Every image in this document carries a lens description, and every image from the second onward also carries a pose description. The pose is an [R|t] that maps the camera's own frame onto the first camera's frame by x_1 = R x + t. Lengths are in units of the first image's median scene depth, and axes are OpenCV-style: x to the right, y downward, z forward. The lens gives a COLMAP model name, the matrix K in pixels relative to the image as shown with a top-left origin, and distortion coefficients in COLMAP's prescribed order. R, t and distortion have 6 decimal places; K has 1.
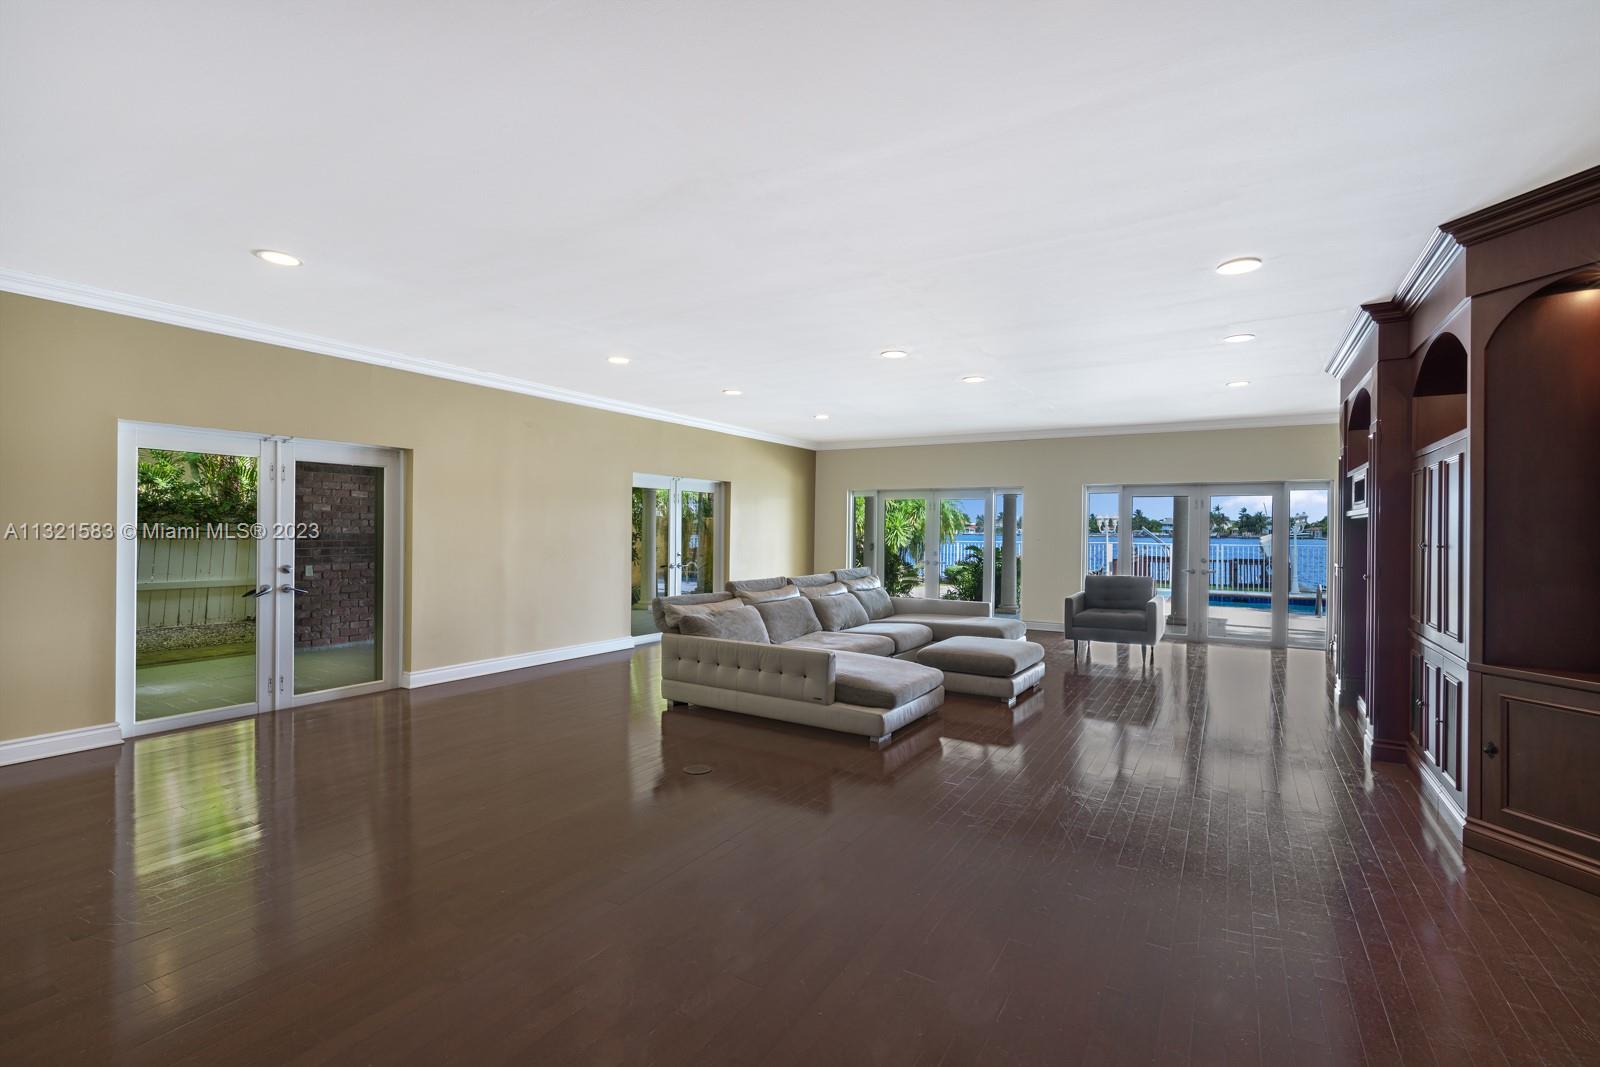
lens RADIAL K [[713.8, 0, 800.0], [0, 713.8, 533.5], [0, 0, 1]] dist [0.000735, 0.000115]
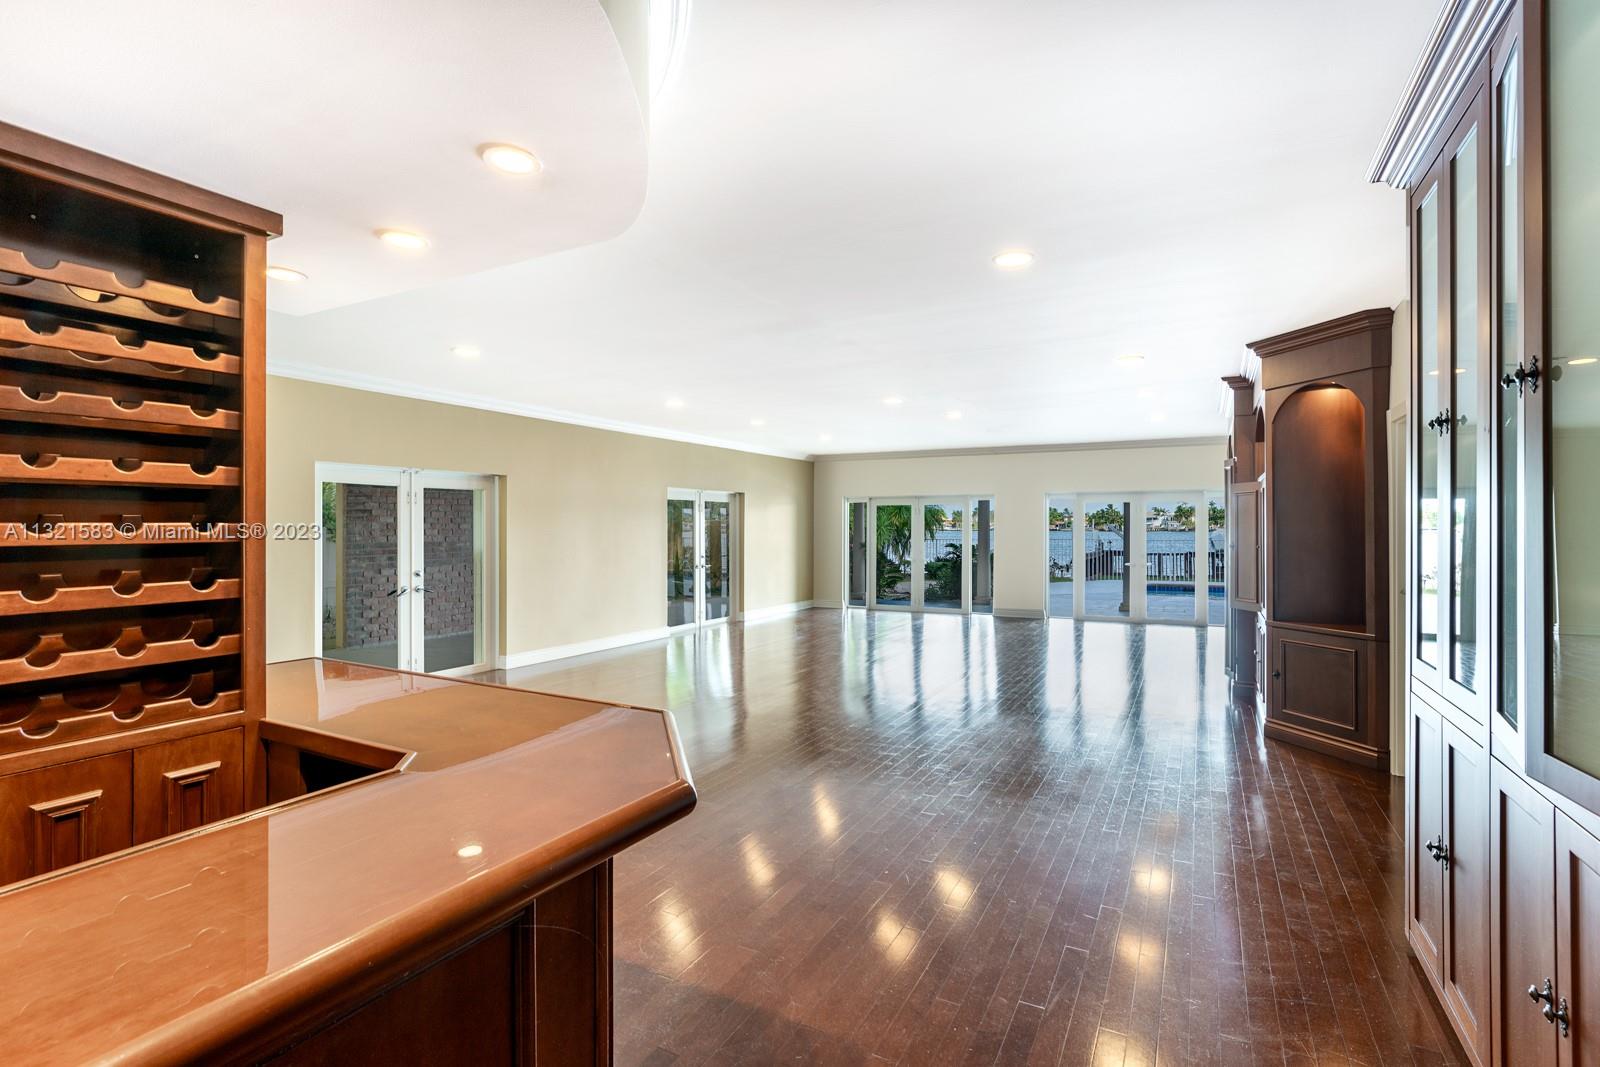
lens RADIAL K [[725.0, 0, 824.1], [0, 725.0, 528.2], [0, 0, 1]] dist [0.000375, 0.000022]
pose [[0.997727, -0.010713, 0.066526, -0.069503], [0.010949, 0.999935, -0.003179, -0.014261], [-0.066488, 0.003900, 0.997780, -0.253242]]
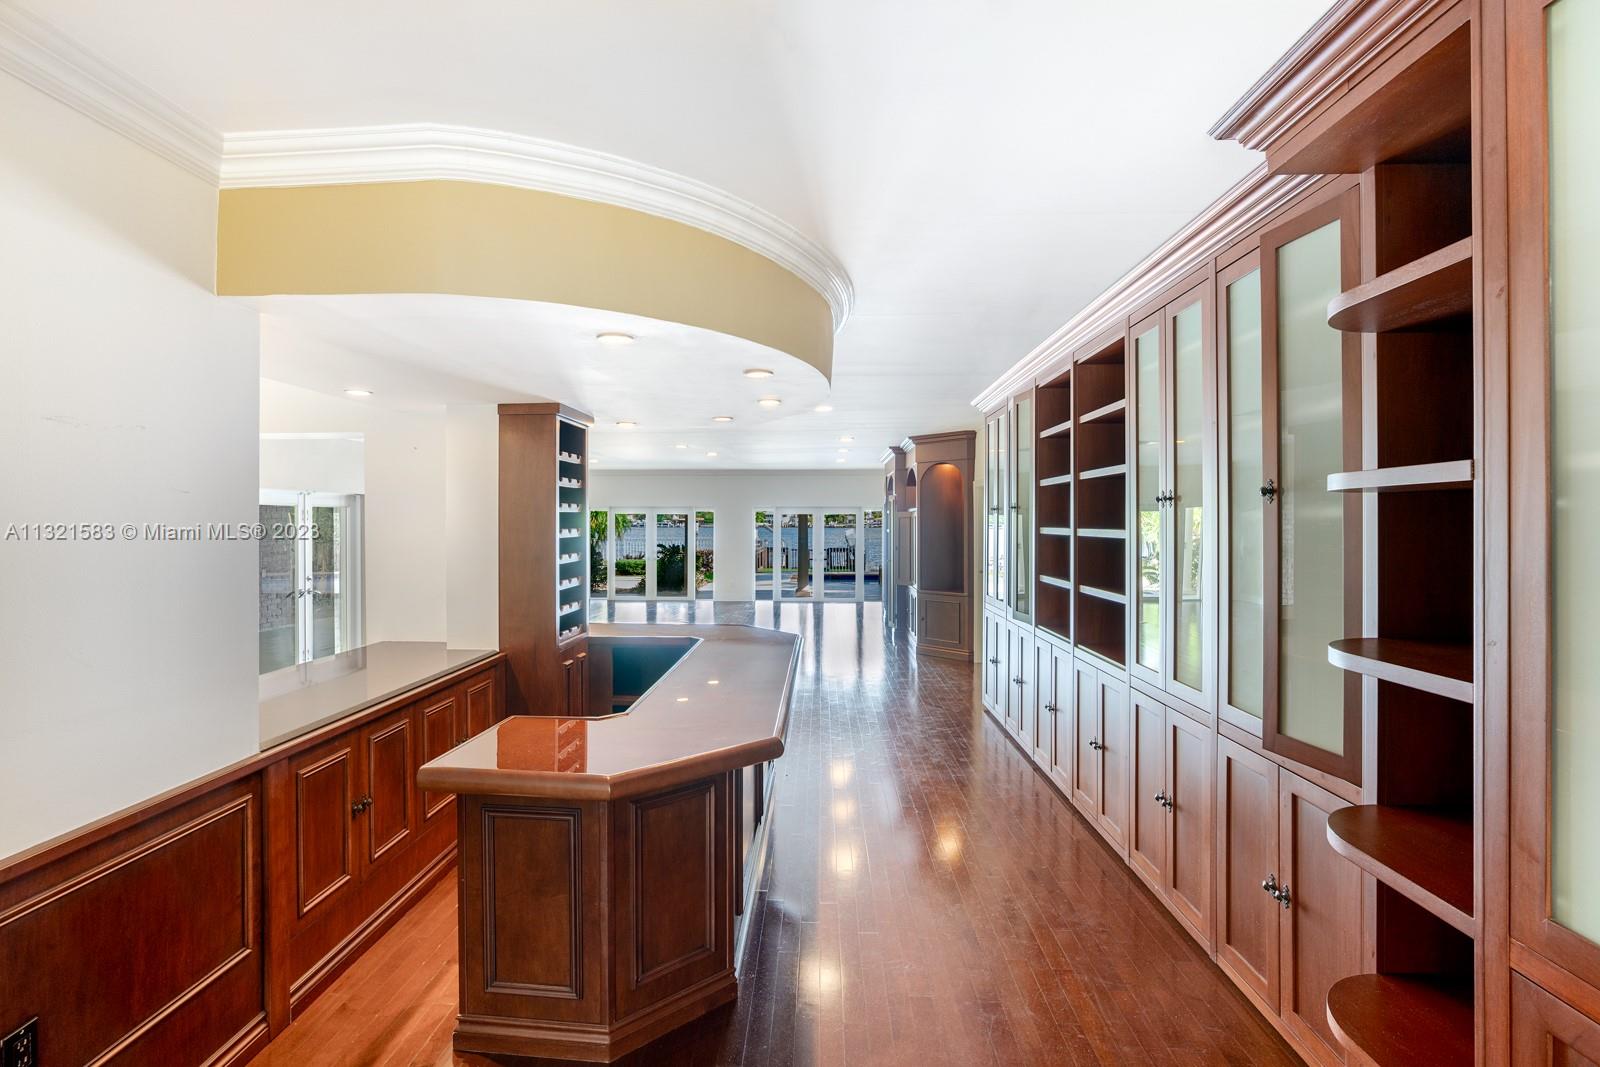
lens RADIAL K [[746.1, 0, 753.2], [0, 746.1, 526.6], [0, 0, 1]] dist [0.000579, 0.000038]
pose [[0.898857, -0.012655, 0.438060, -0.441594], [0.011664, 0.999920, 0.004953, -0.043830], [-0.438087, 0.000658, 0.898932, -0.645015]]
